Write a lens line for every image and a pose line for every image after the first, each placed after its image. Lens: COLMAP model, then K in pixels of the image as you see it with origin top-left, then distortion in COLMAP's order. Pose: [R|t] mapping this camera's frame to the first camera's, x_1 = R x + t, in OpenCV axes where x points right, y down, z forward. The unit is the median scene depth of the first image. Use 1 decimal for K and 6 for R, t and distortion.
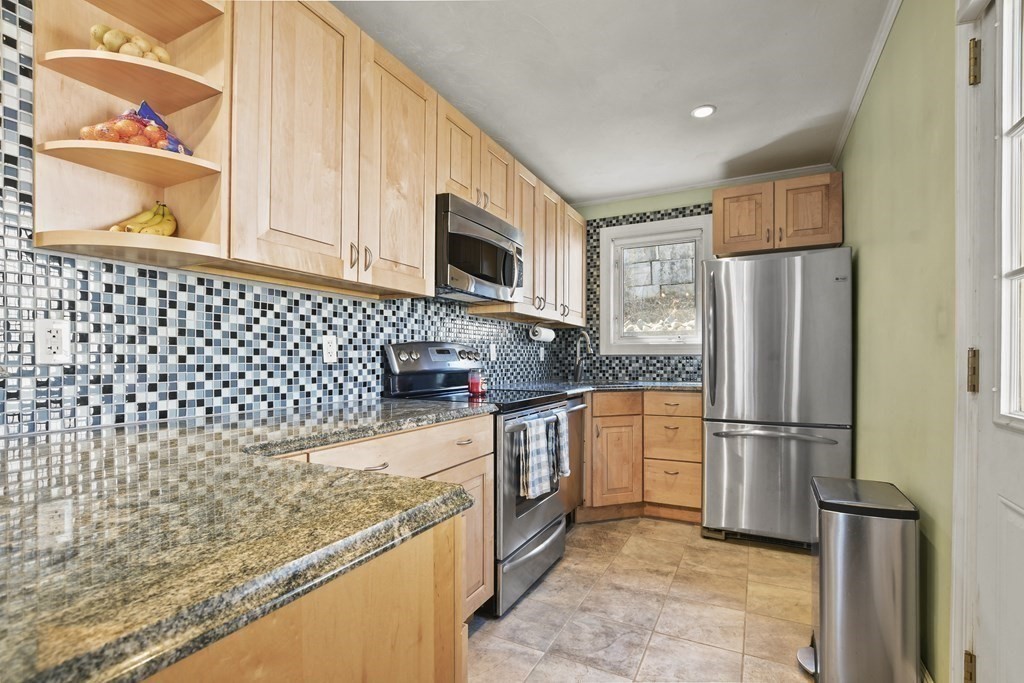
lens RADIAL K [[480.3, 0, 512.2], [0, 480.3, 351.1], [0, 0, 1]] dist [-0.013363, 0.001399]
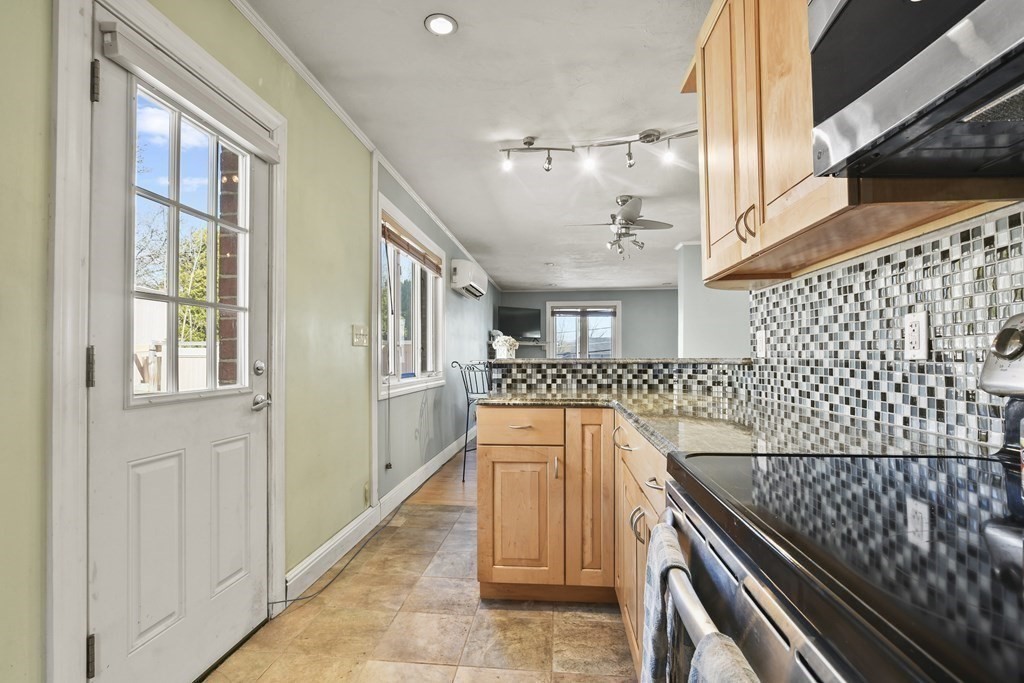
lens RADIAL K [[480.3, 0, 510.9], [0, 480.3, 349.8], [0, 0, 1]] dist [-0.013363, 0.001399]
pose [[-0.930242, 0.001474, -0.366945, 0.296846], [0.012204, 0.999563, -0.026922, 0.022556], [0.366745, -0.029522, -0.929853, 1.430669]]
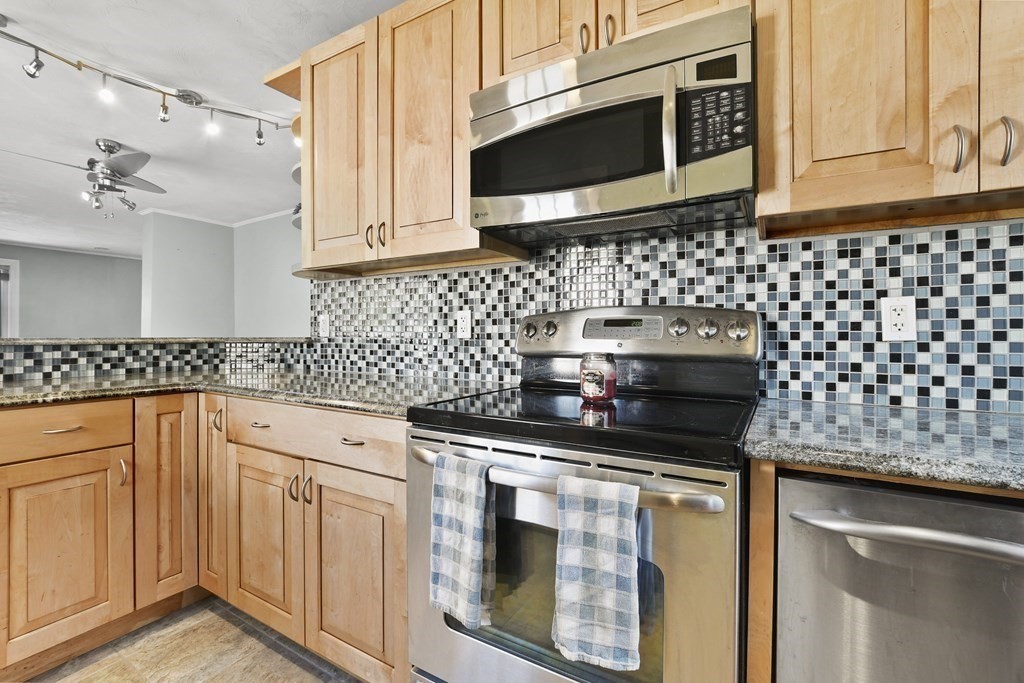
lens RADIAL K [[452.5, 0, 512.6], [0, 452.5, 333.0], [0, 0, 1]] dist [-0.024876, 0.002670]
pose [[-0.061354, -0.002361, -0.998113, 0.564093], [0.014089, 0.999896, -0.003231, 0.018373], [0.998017, -0.014261, -0.061314, 1.221975]]
